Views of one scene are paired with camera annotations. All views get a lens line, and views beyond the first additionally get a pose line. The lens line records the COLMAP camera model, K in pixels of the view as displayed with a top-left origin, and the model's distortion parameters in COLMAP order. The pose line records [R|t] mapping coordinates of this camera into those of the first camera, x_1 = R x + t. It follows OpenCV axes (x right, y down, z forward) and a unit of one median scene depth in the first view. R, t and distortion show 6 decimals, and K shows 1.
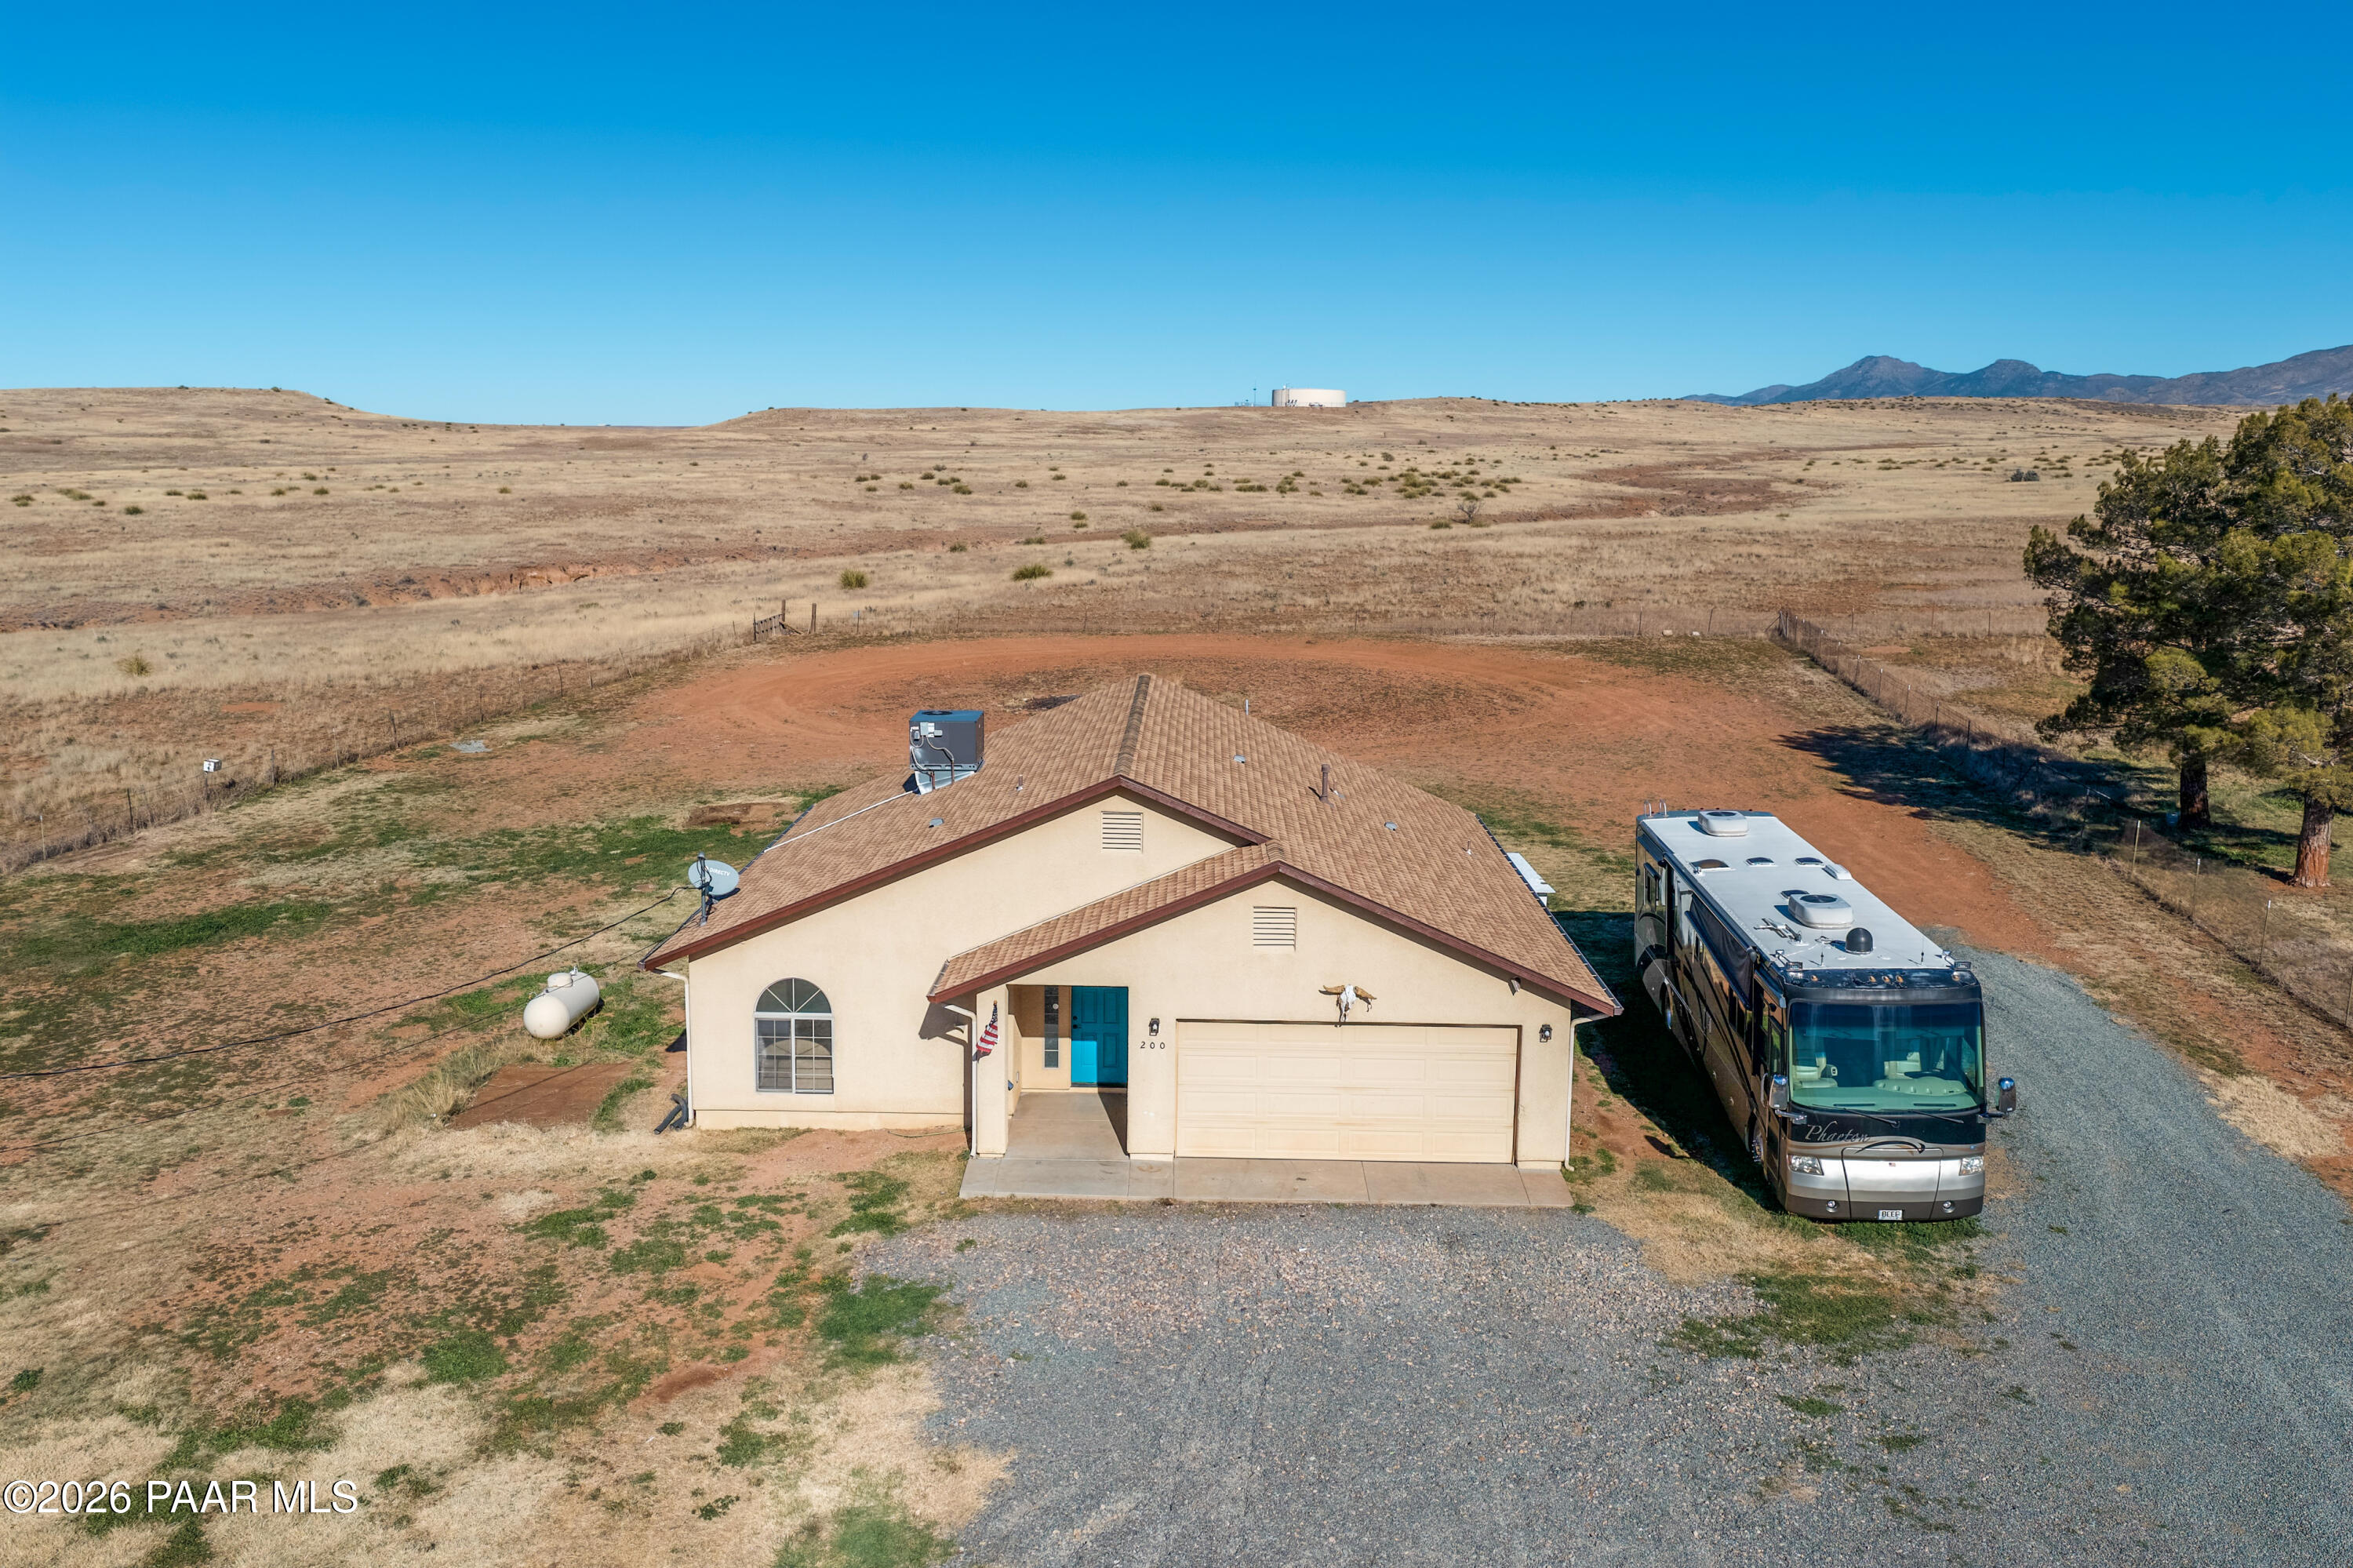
lens RADIAL K [[1942.6, 0, 1177.1], [0, 1942.6, 793.5], [0, 0, 1]] dist [0.028419, -0.061430]
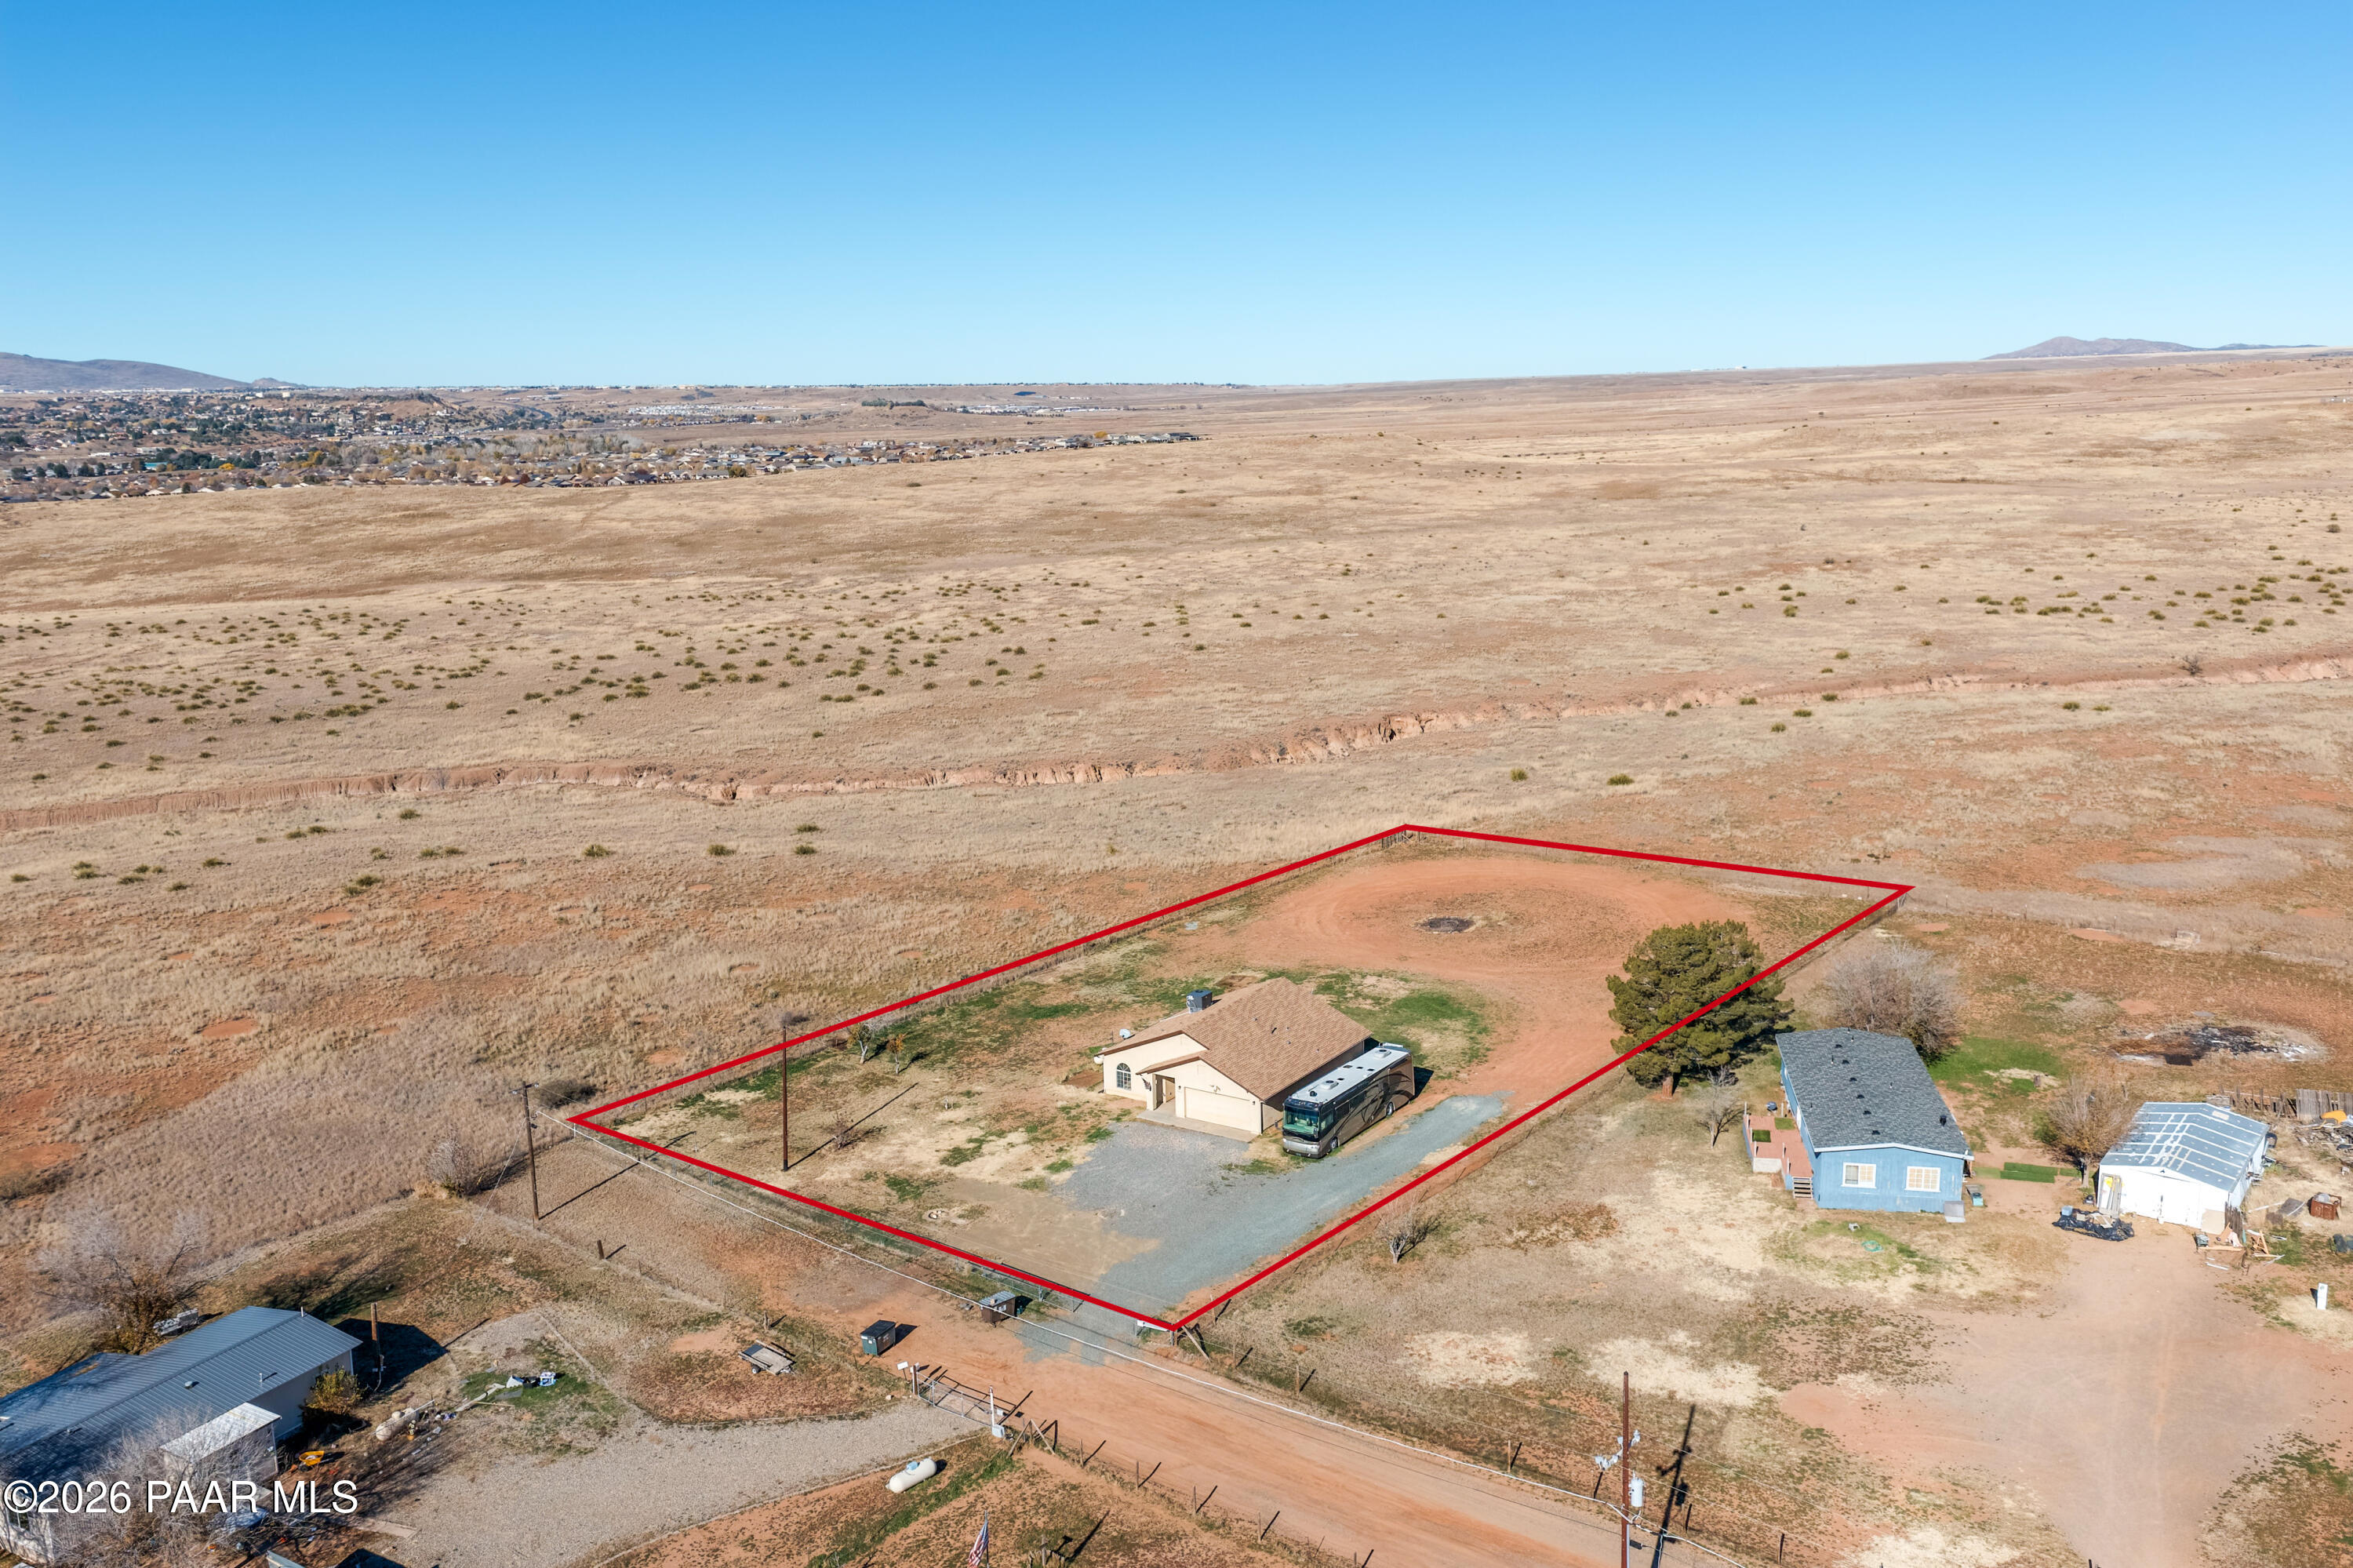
lens RADIAL K [[1942.6, 0, 1179.2], [0, 1942.6, 782.0], [0, 0, 1]] dist [0.028419, -0.061430]
pose [[0.846615, 0.075602, -0.526809, 2.182154], [-0.061449, 0.997125, 0.044343, -0.743966], [0.528647, -0.005170, 0.848826, -2.672926]]
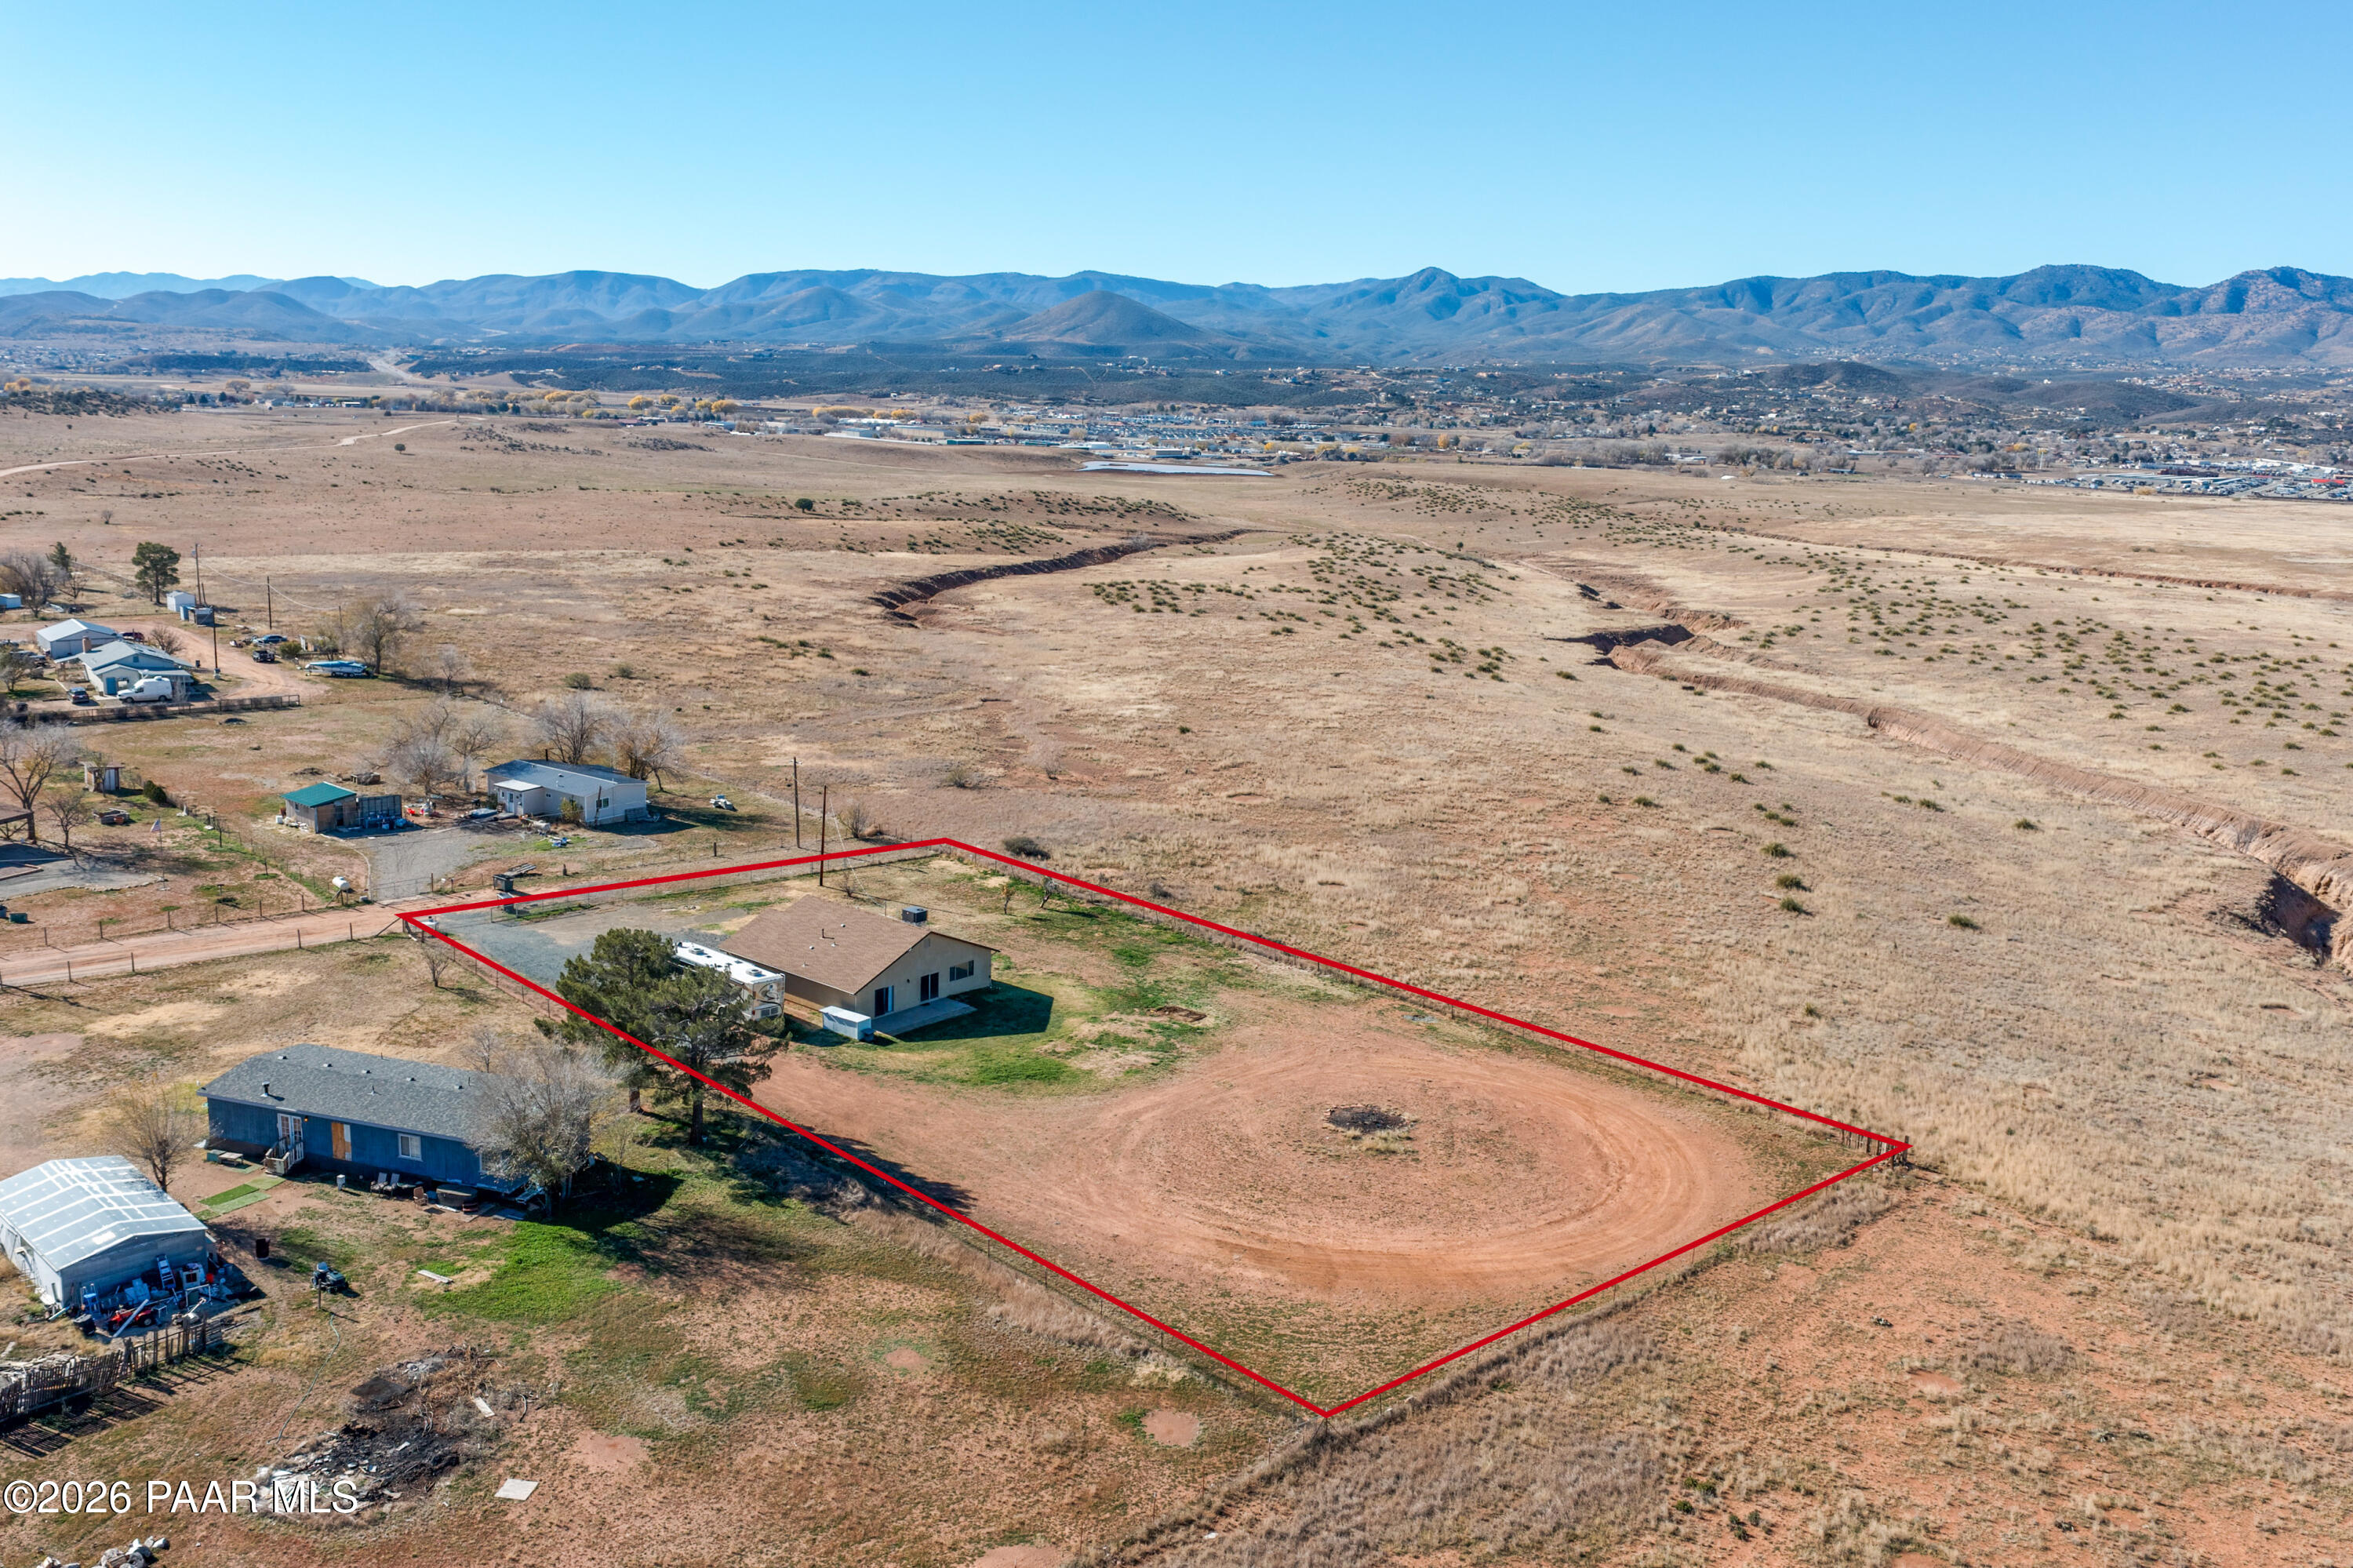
lens RADIAL K [[1942.6, 0, 1178.6], [0, 1942.6, 784.7], [0, 0, 1]] dist [0.028419, -0.061430]
pose [[-0.620961, 0.132855, -0.772500, 3.165300], [-0.181924, 0.934193, 0.306899, -1.958039], [0.762438, 0.331109, -0.555928, 4.336995]]
